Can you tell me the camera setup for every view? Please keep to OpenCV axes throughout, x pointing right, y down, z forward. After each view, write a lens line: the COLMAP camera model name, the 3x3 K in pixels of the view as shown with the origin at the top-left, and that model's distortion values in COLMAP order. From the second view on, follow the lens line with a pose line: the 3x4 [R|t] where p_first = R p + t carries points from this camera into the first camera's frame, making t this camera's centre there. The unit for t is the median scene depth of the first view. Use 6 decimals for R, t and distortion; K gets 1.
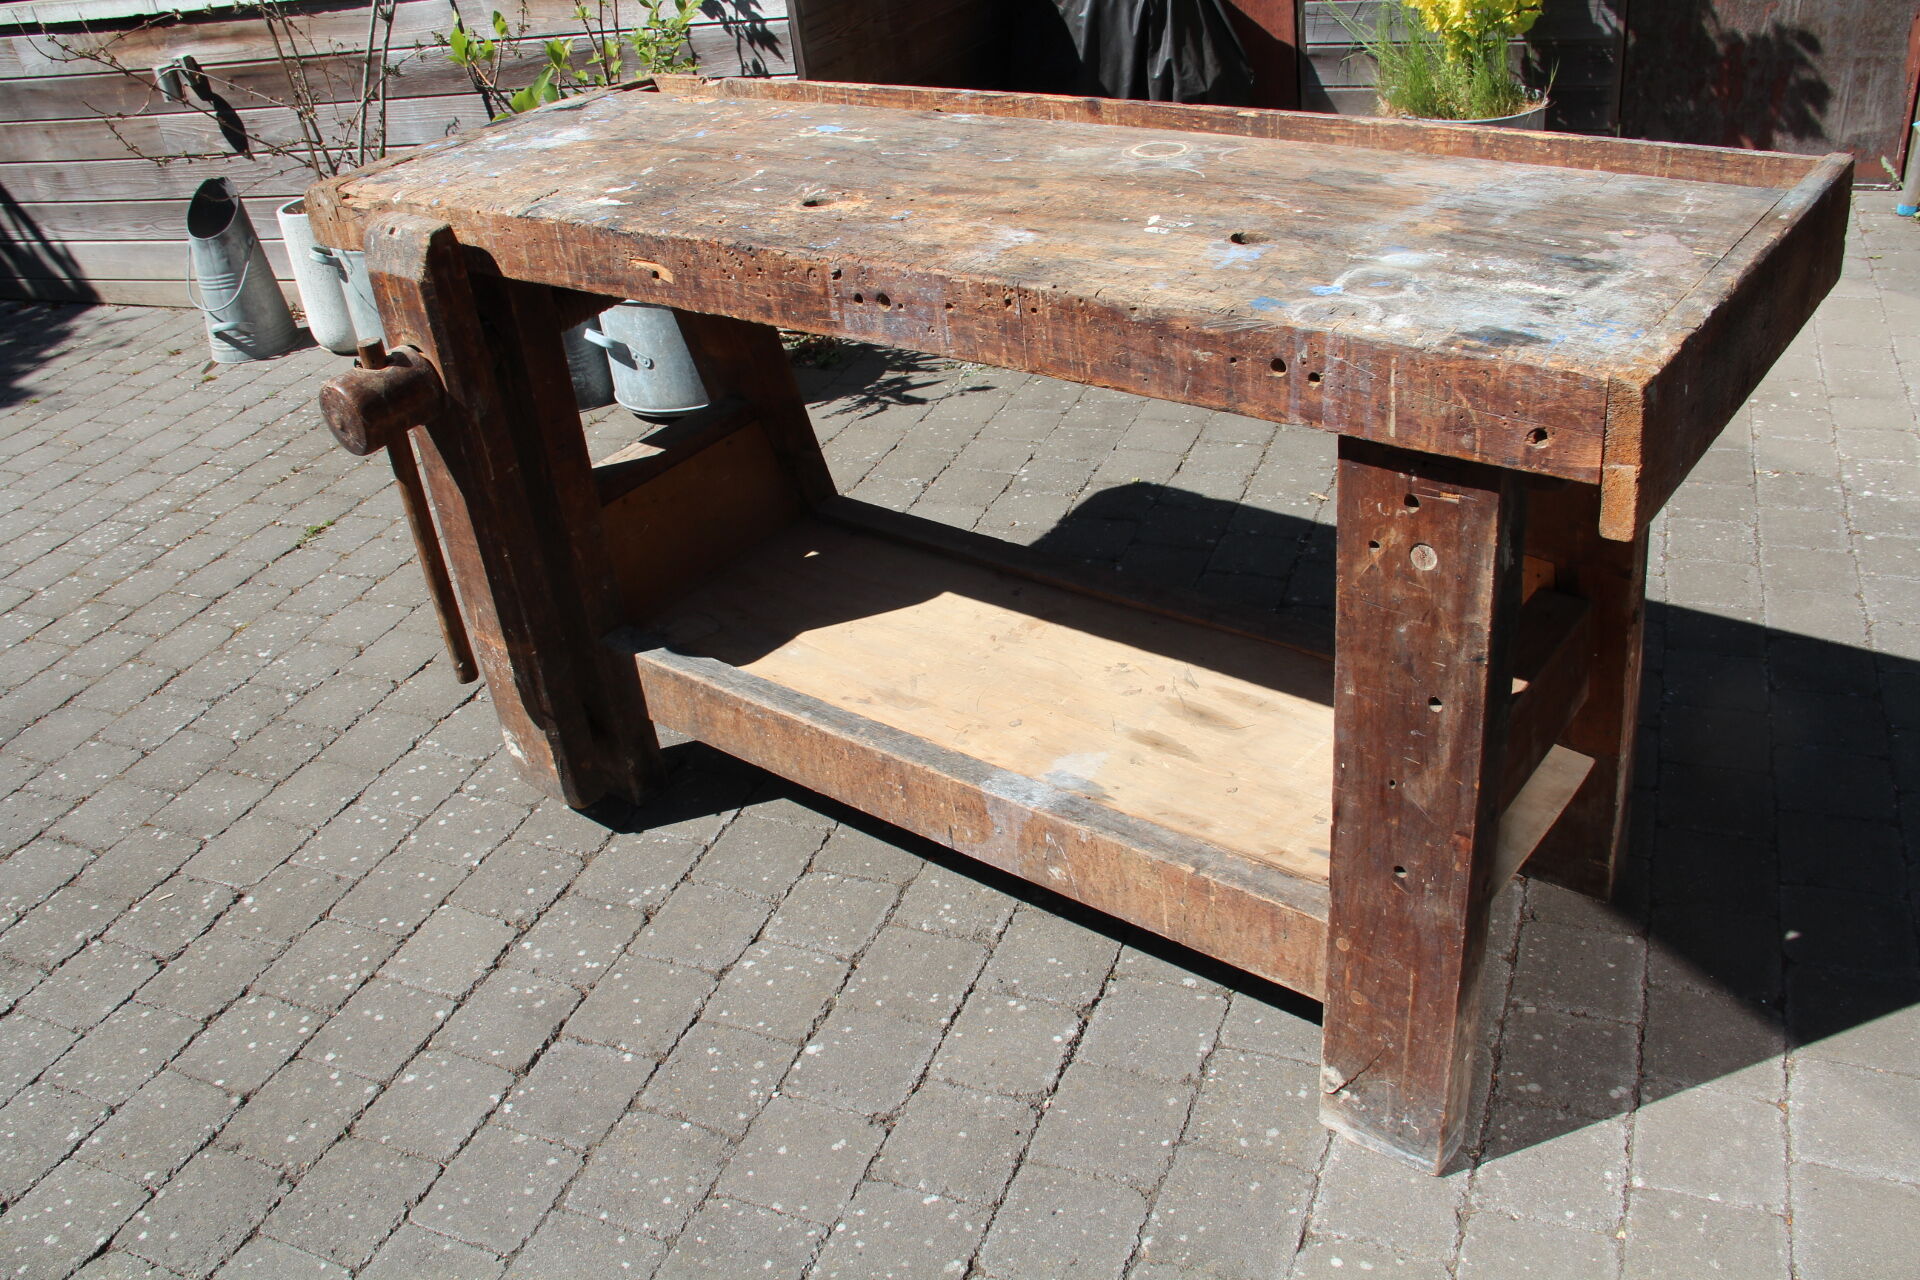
lens RADIAL K [[1578.9, 0, 964.4], [0, 1578.9, 624.3], [0, 0, 1]] dist [-0.168857, 0.123104]
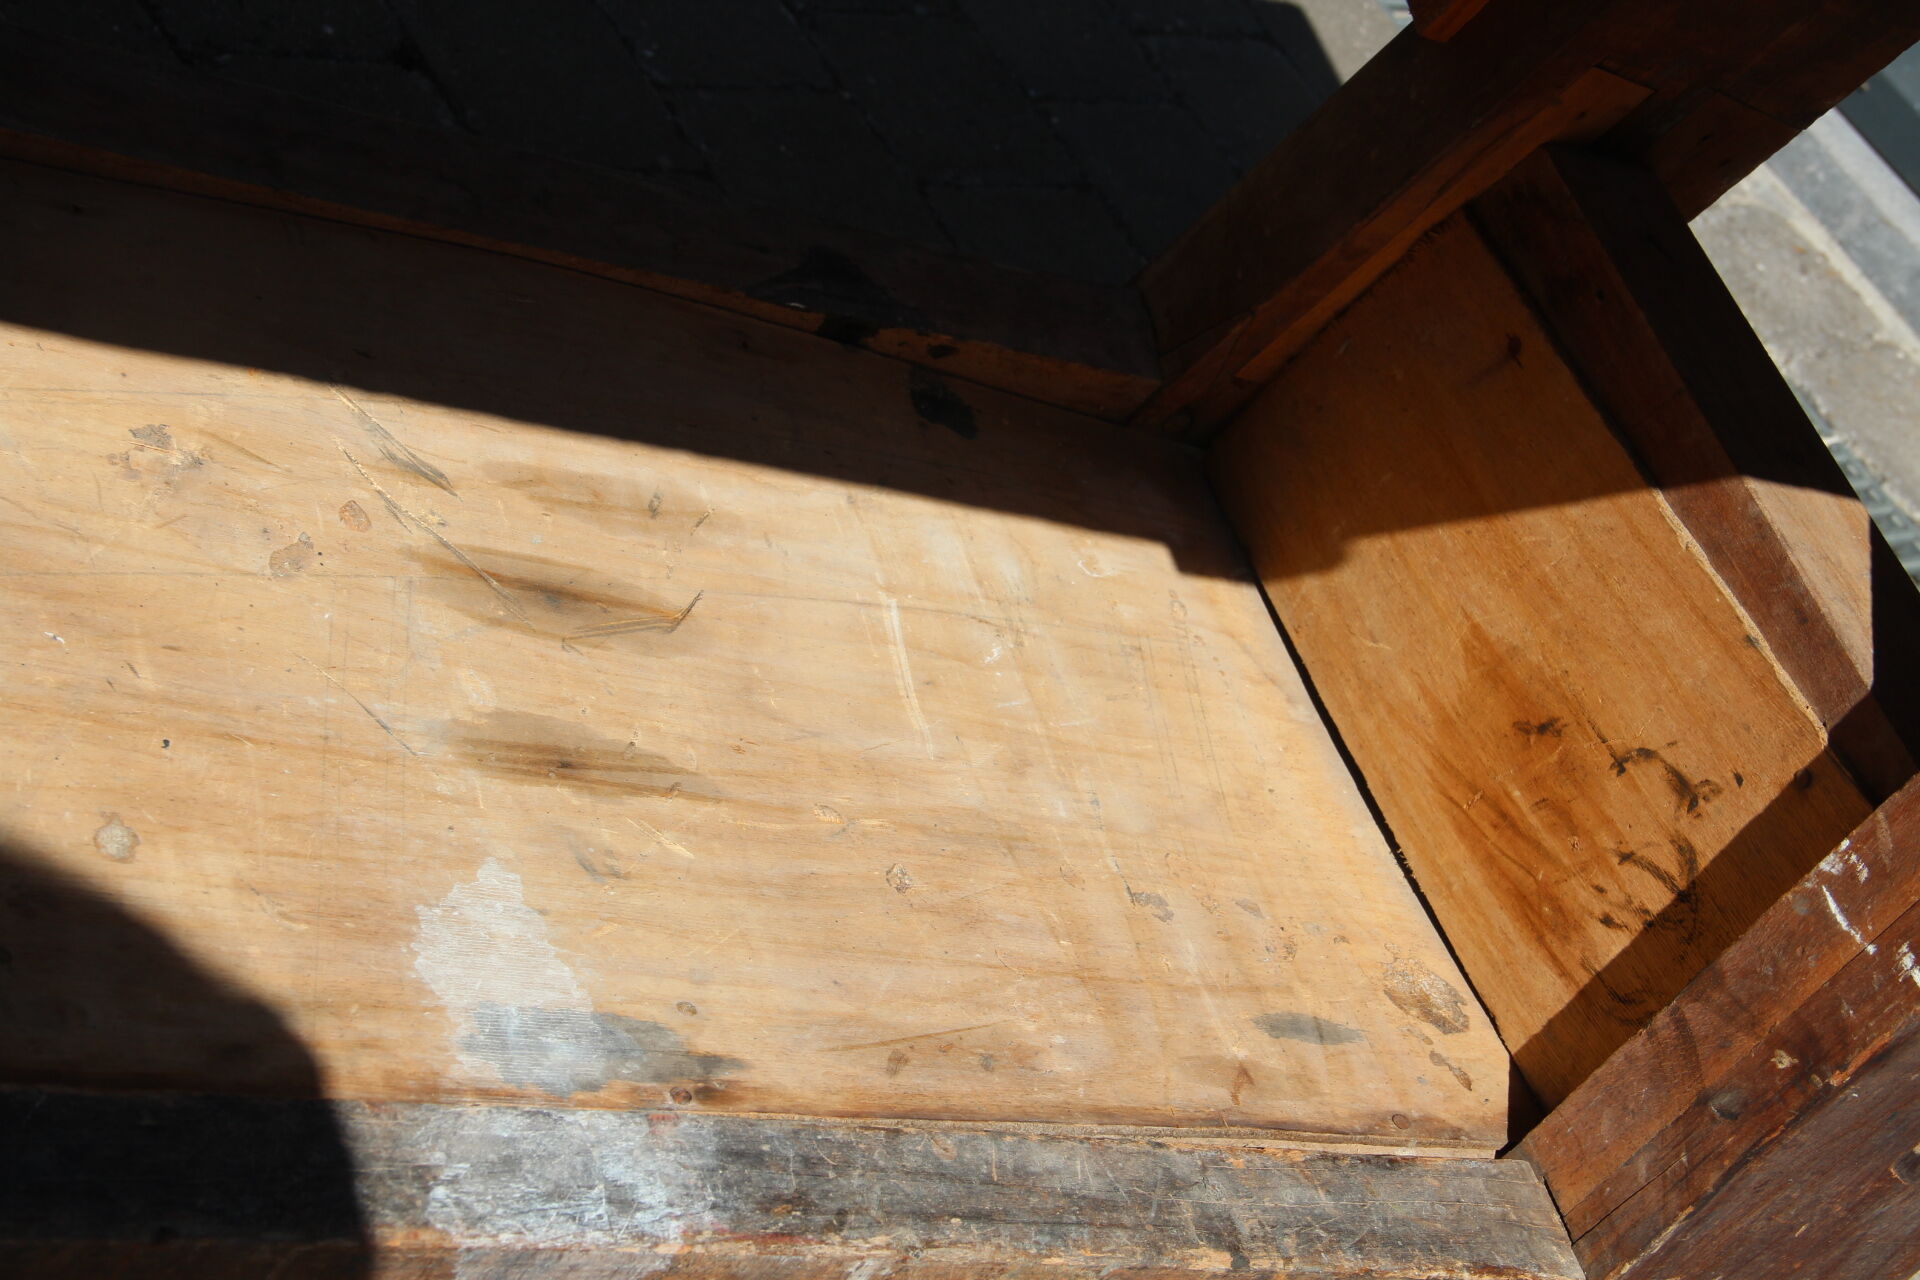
lens RADIAL K [[3444.6, 0, 960.0], [0, 3444.6, 640.0], [0, 0, 1]] dist [0.200923, 0.050017]
pose [[0.404243, -0.299023, 0.864392, -0.441265], [-0.099014, 0.925190, 0.366360, -0.208546], [-0.909277, -0.233685, 0.344394, 0.850580]]
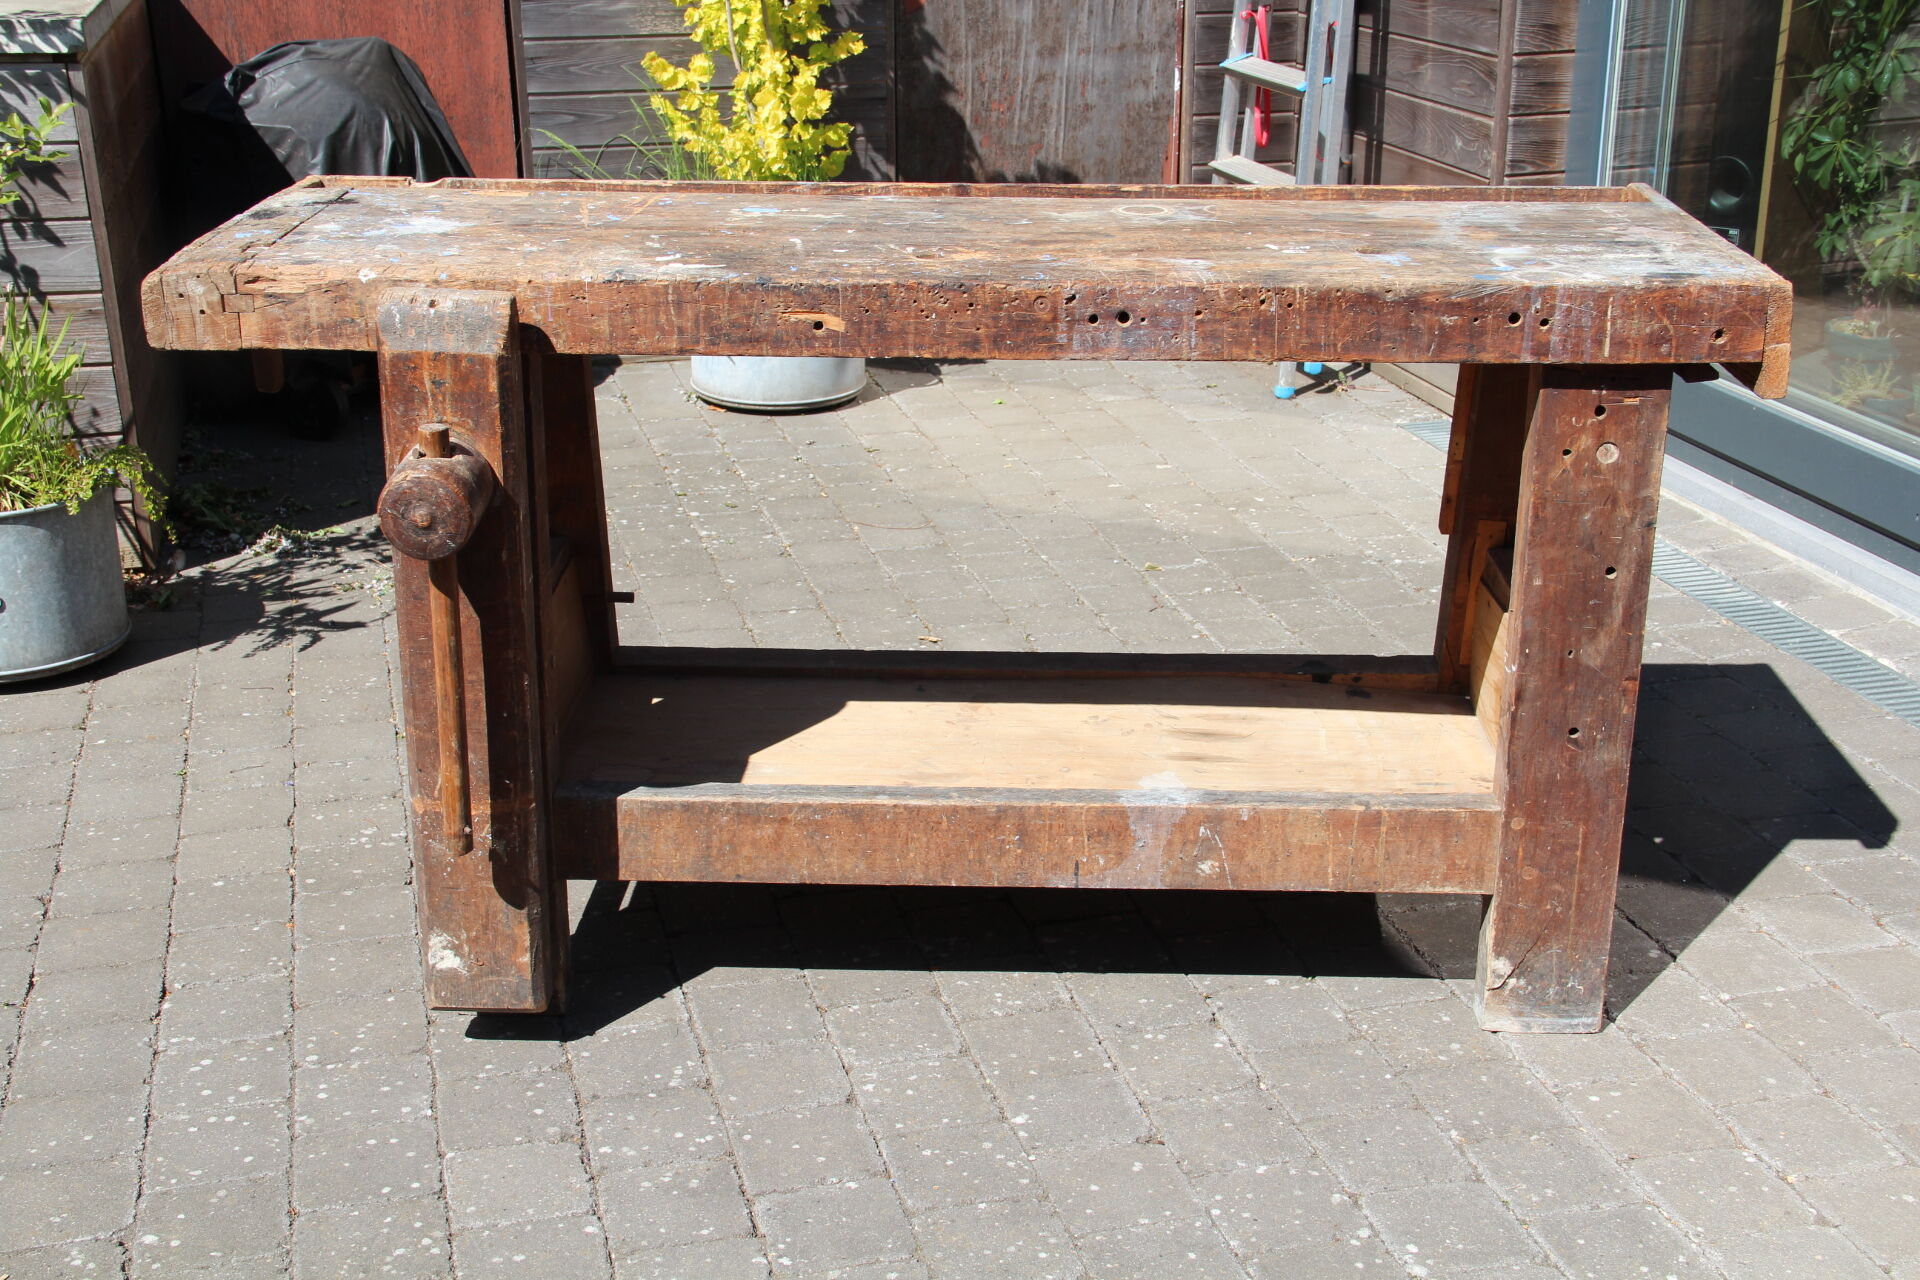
lens RADIAL K [[2342.8, 0, 954.4], [0, 2342.8, 628.7], [0, 0, 1]] dist [-0.009990, 0.507585]
pose [[0.795440, -0.107119, 0.596491, -1.092942], [0.231588, 0.963283, -0.135842, 0.196291], [-0.560038, 0.246194, 0.791041, -0.201296]]
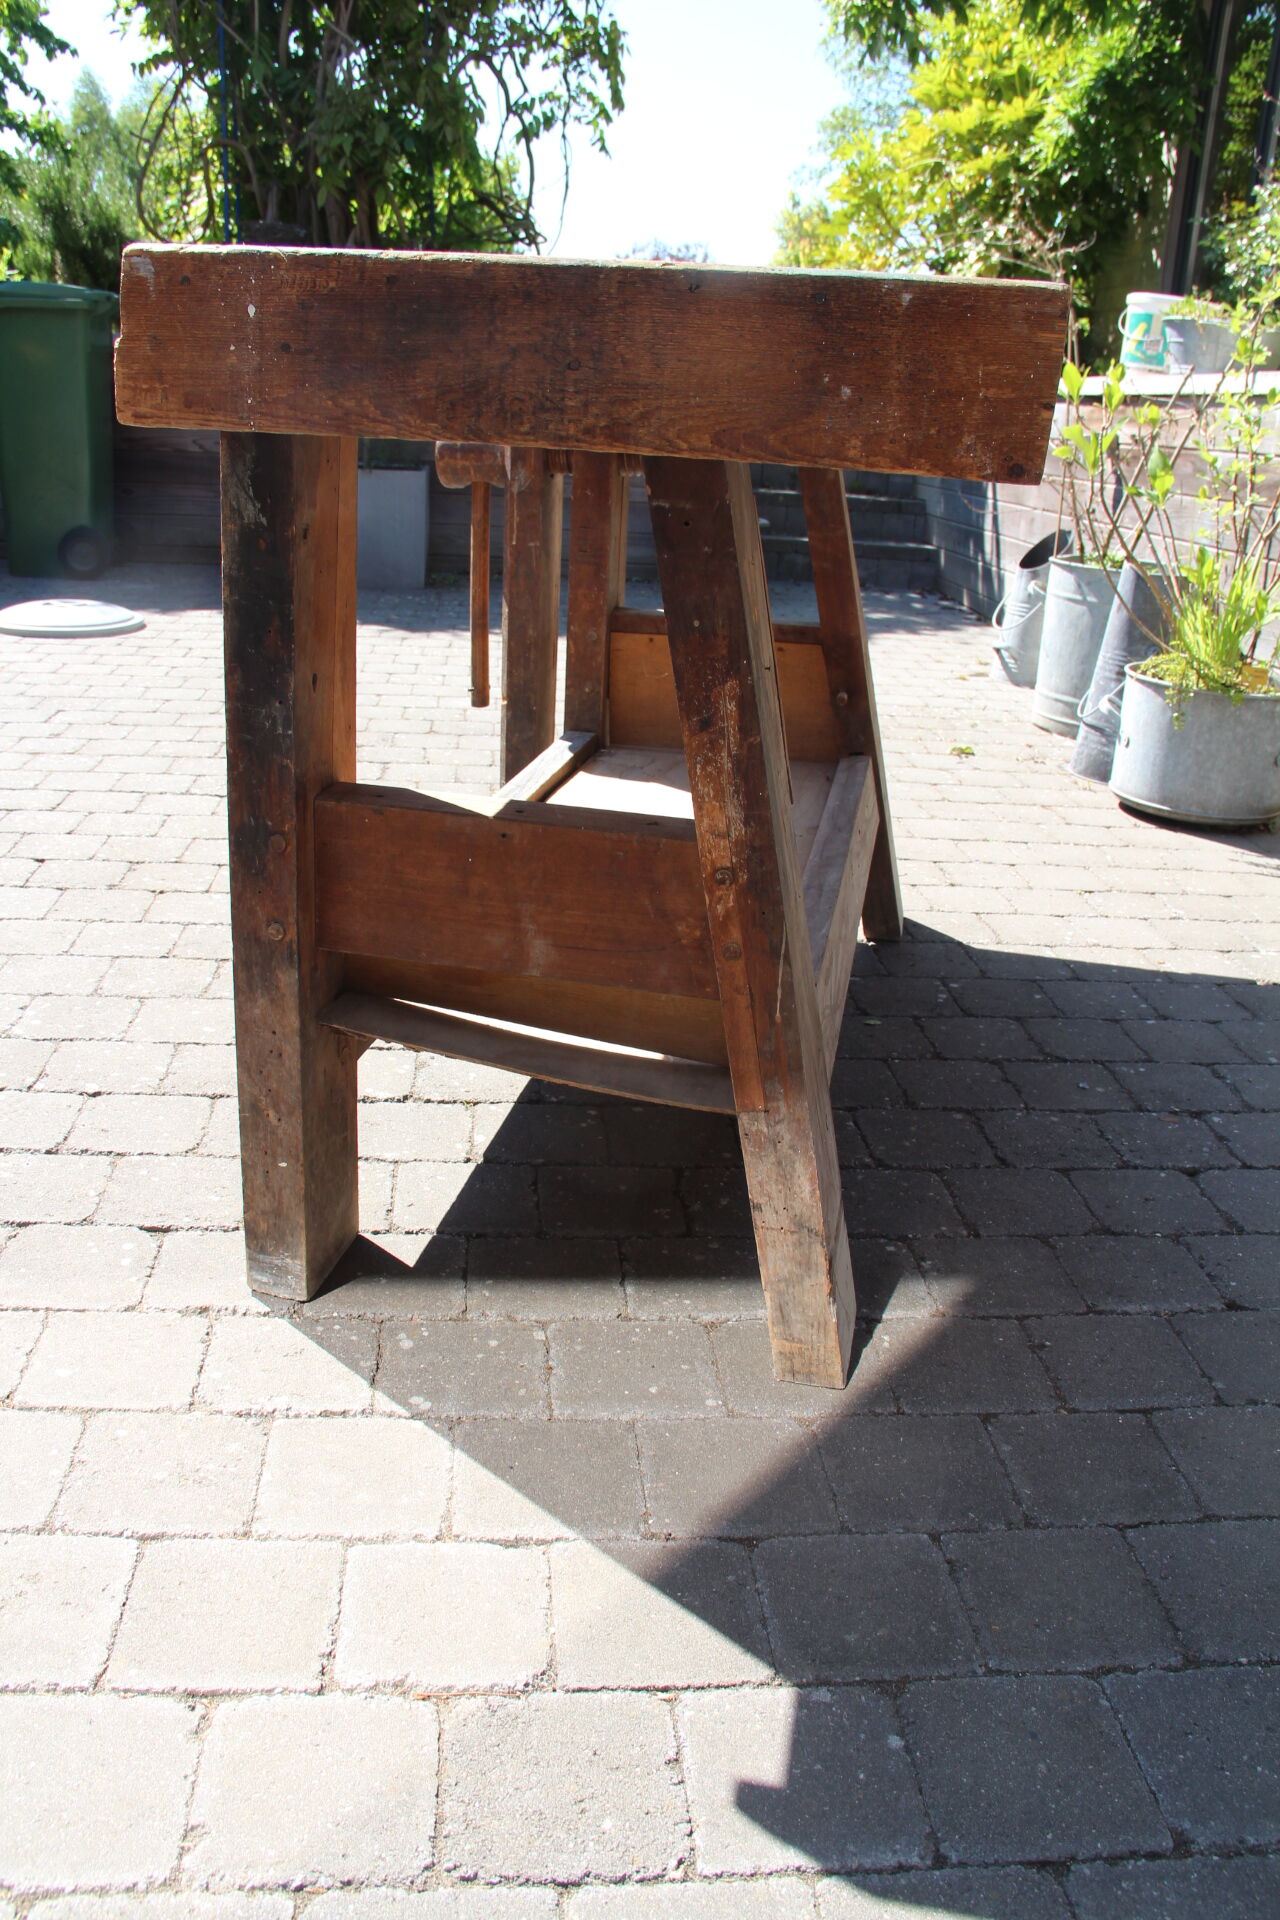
lens RADIAL K [[1578.9, 0, 640.3], [0, 1578.9, 978.6], [0, 0, 1]] dist [-0.168857, 0.123104]
pose [[0.450151, 0.436189, -0.779169, 1.054463], [-0.538115, 0.828848, 0.153113, -0.061437], [0.712598, 0.350359, 0.607826, 0.532628]]
